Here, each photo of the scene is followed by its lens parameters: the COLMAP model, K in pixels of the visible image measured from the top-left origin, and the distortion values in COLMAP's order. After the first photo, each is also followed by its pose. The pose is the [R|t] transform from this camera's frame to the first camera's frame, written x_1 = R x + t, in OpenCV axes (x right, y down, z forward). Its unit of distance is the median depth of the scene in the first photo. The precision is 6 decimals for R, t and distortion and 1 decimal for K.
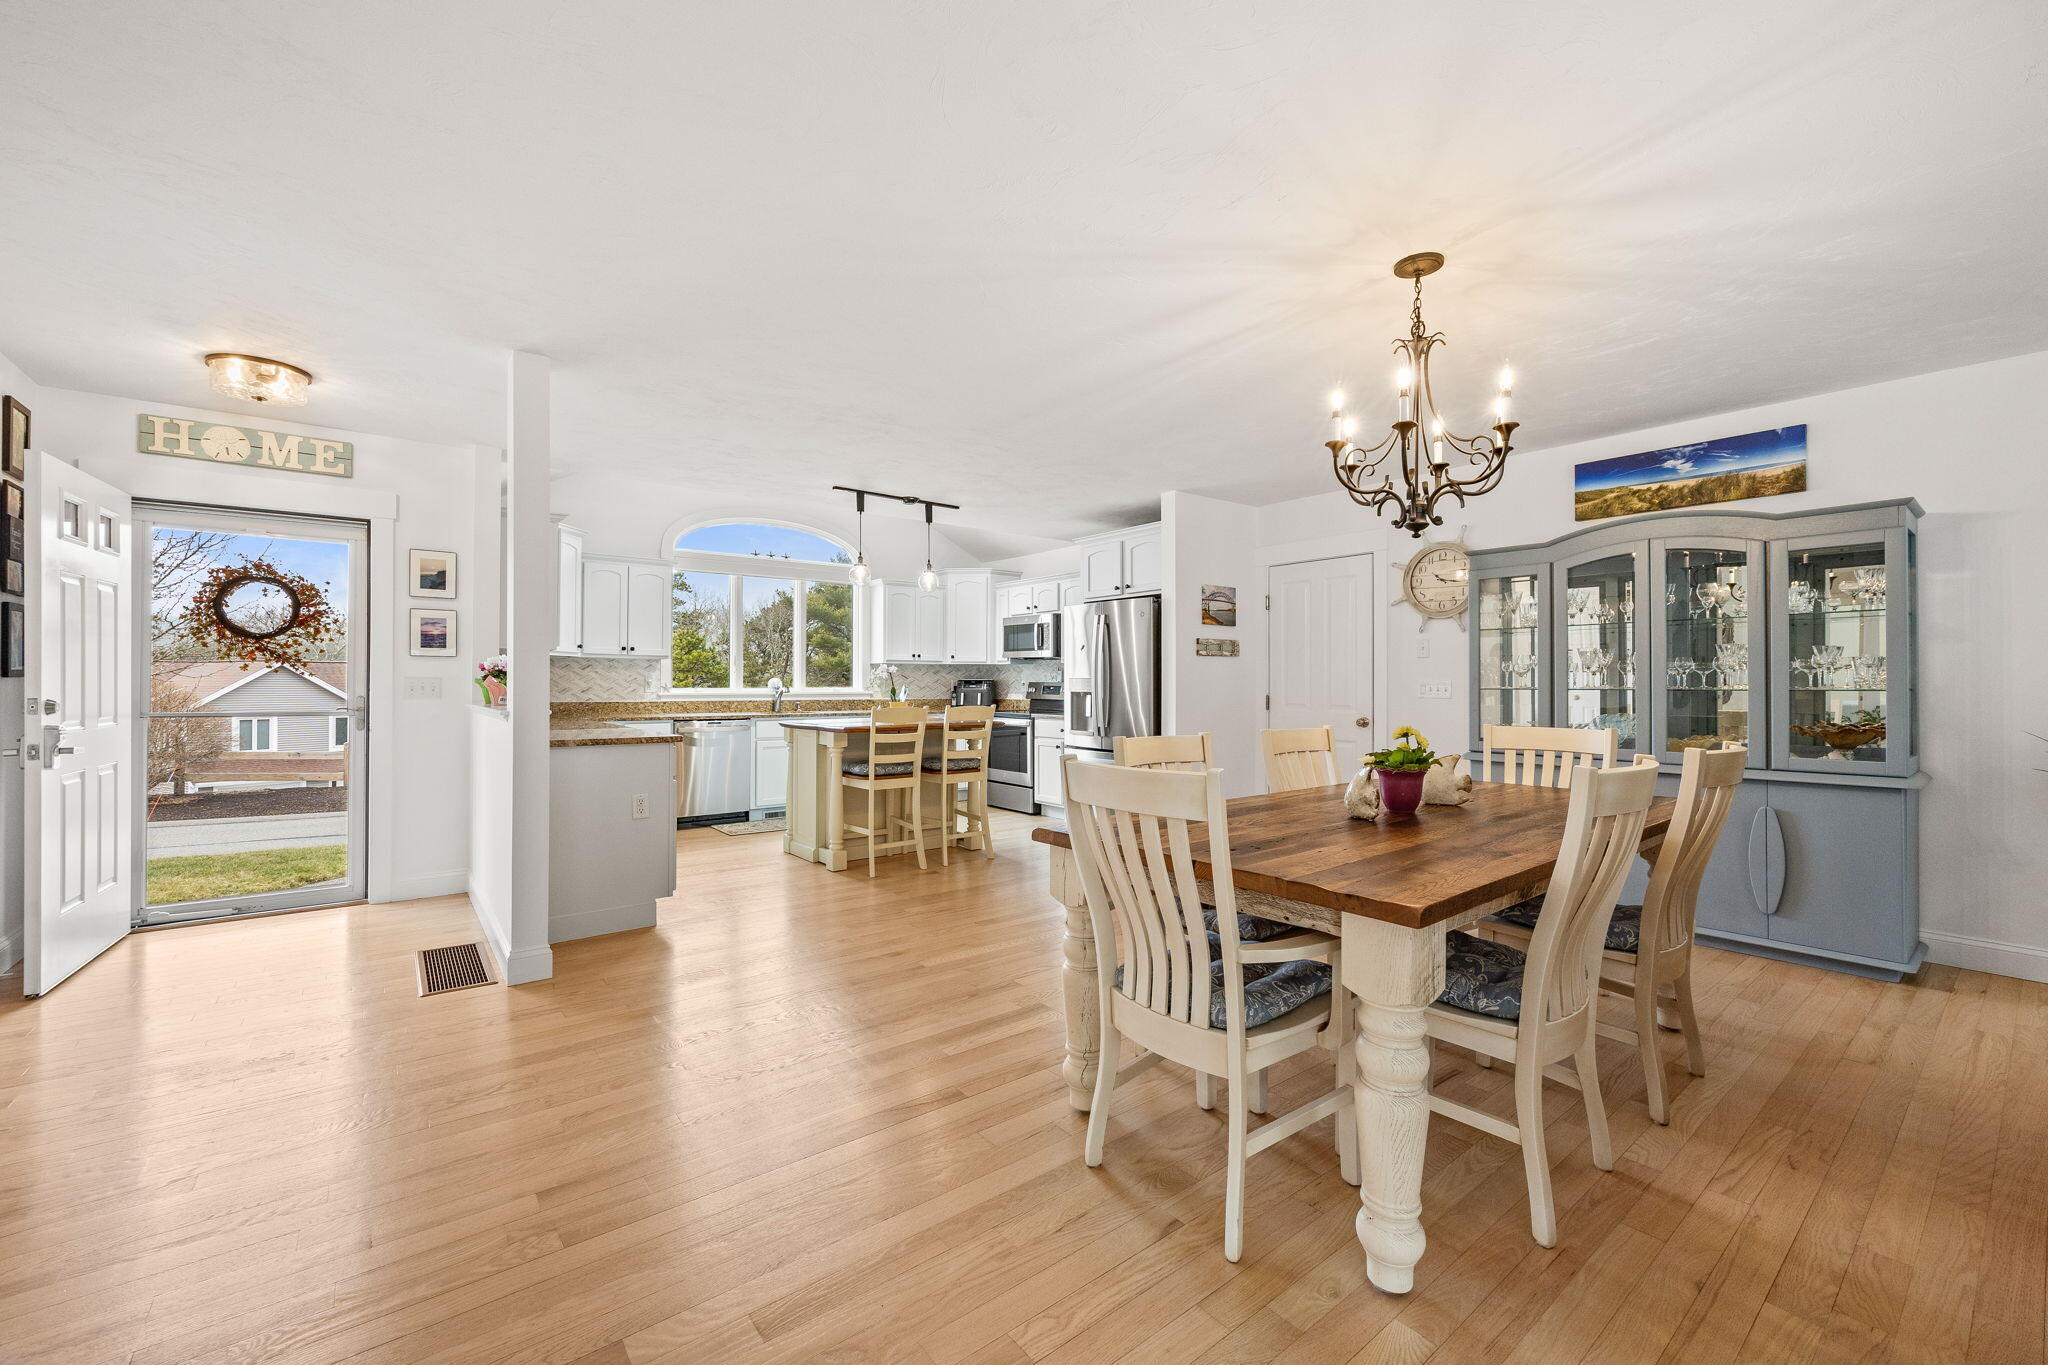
lens RADIAL K [[825.3, 0, 1035.1], [0, 825.3, 682.1], [0, 0, 1]] dist [0.001090, 0.000226]
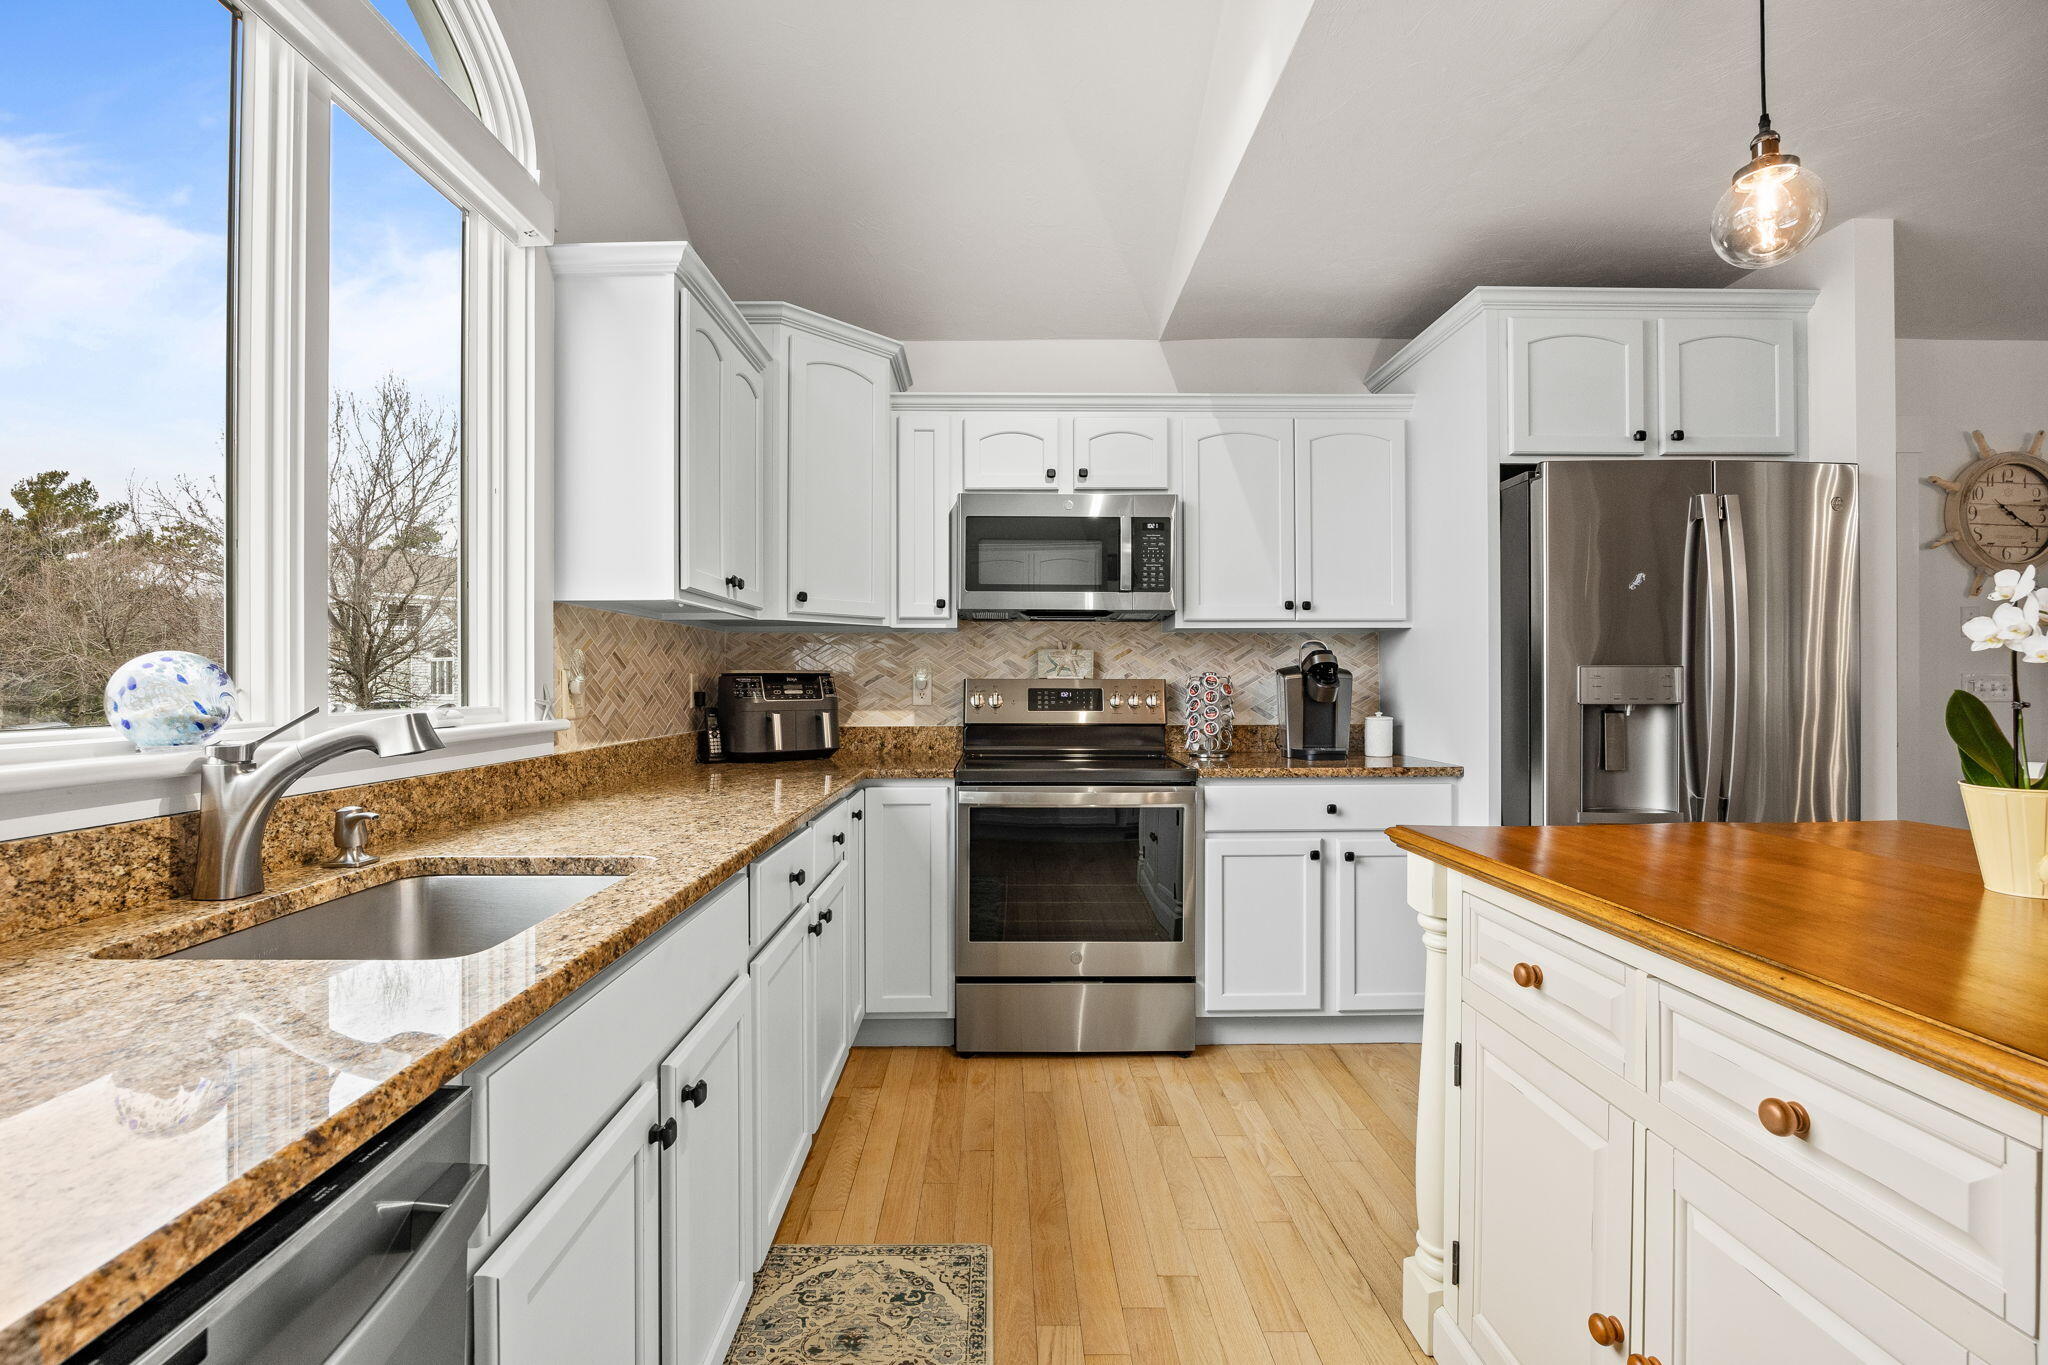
lens RADIAL K [[908.4, 0, 1025.5], [0, 908.4, 680.6], [0, 0, 1]] dist [-0.003787, 0.000315]
pose [[0.606518, -0.003639, 0.795061, -0.489362], [0.003509, 0.999992, 0.001901, 0.000251], [-0.795062, 0.001637, 0.606526, 1.121090]]
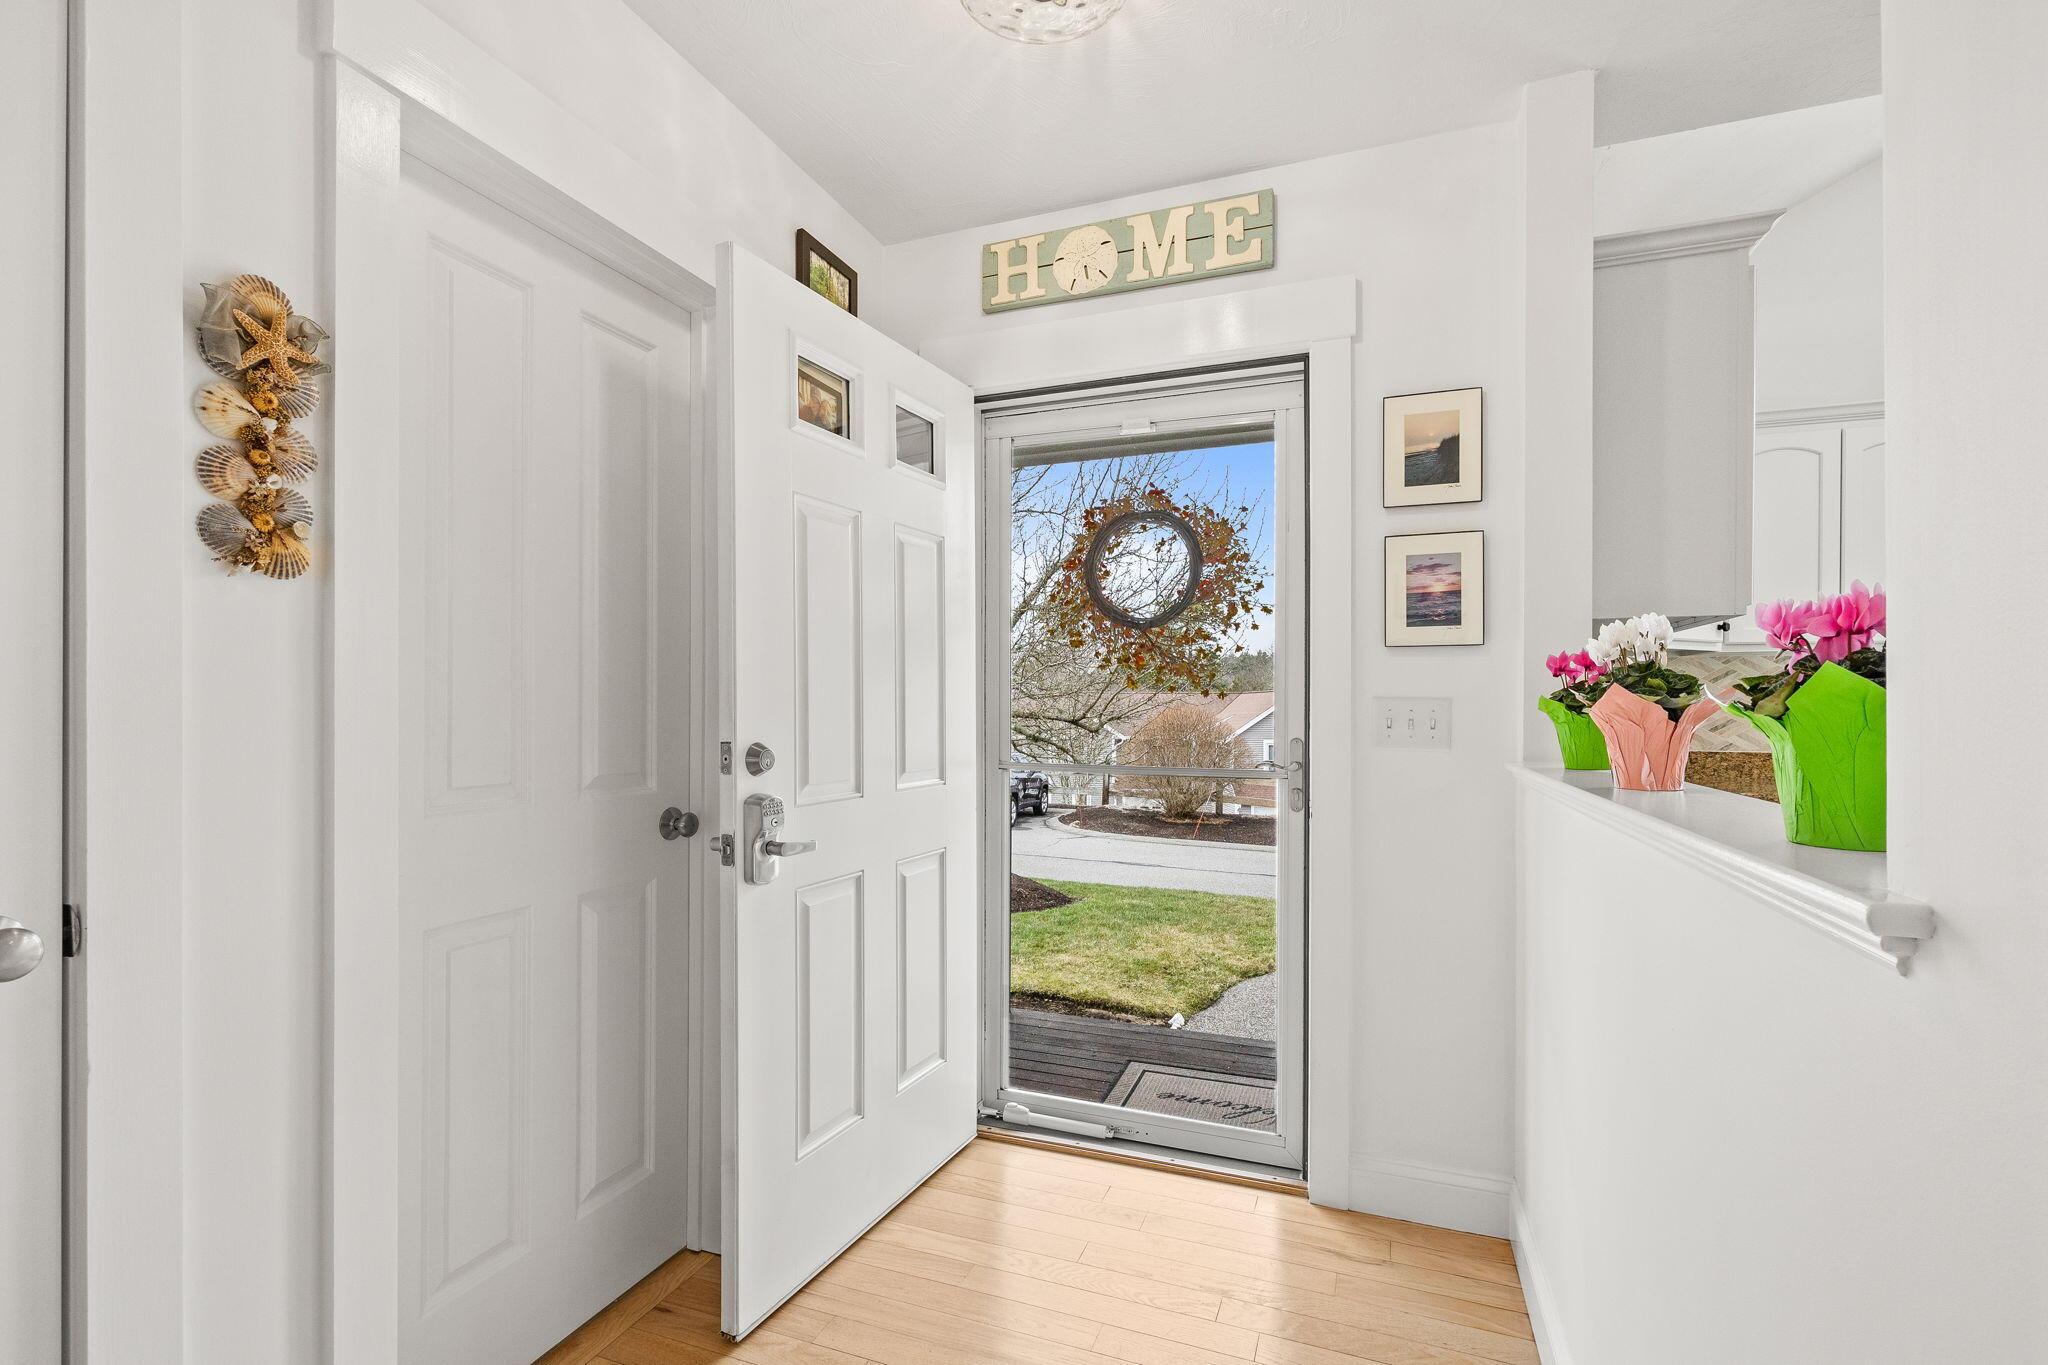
lens RADIAL K [[908.4, 0, 1016.8], [0, 908.4, 704.3], [0, 0, 1]] dist [-0.003787, 0.000315]
pose [[0.496103, -0.006990, -0.868235, -0.365971], [0.001376, 0.999973, -0.007264, 0.000712], [0.868262, 0.002409, 0.496099, 0.496273]]
